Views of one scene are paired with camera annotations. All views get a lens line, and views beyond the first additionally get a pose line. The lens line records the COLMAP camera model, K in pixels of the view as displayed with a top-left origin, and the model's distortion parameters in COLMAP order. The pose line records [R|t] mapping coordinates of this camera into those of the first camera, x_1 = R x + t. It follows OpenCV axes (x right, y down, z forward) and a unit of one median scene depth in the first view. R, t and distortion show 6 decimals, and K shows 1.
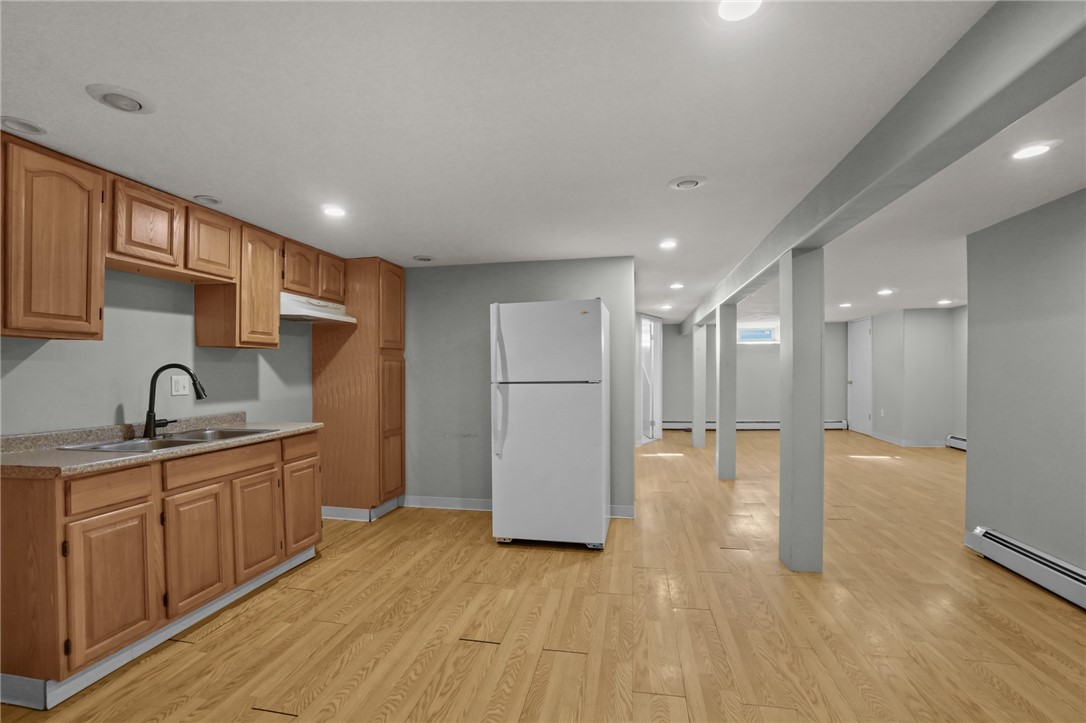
lens RADIAL K [[491.0, 0, 536.5], [0, 491.0, 363.4], [0, 0, 1]] dist [-0.001608, 0.000673]
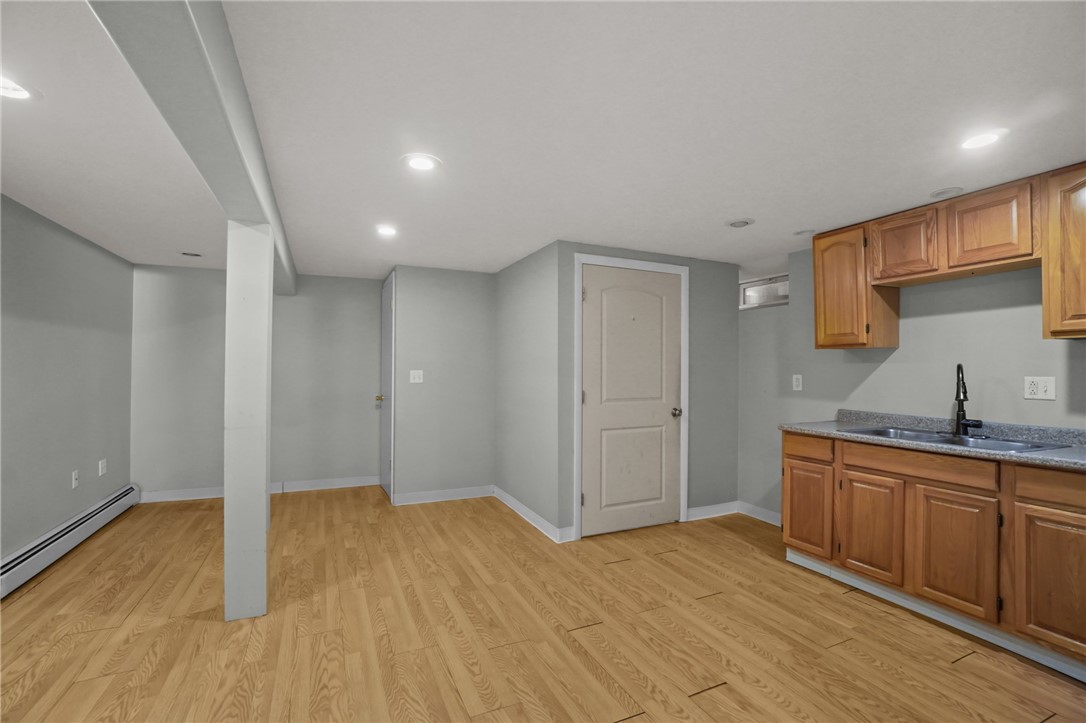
lens RADIAL K [[491.0, 0, 536.5], [0, 491.0, 363.4], [0, 0, 1]] dist [-0.001608, 0.000673]
pose [[-0.807914, -0.010428, -0.589208, 0.612082], [0.001264, 0.999810, -0.019429, 0.020594], [0.589299, -0.016442, -0.807748, 1.484065]]
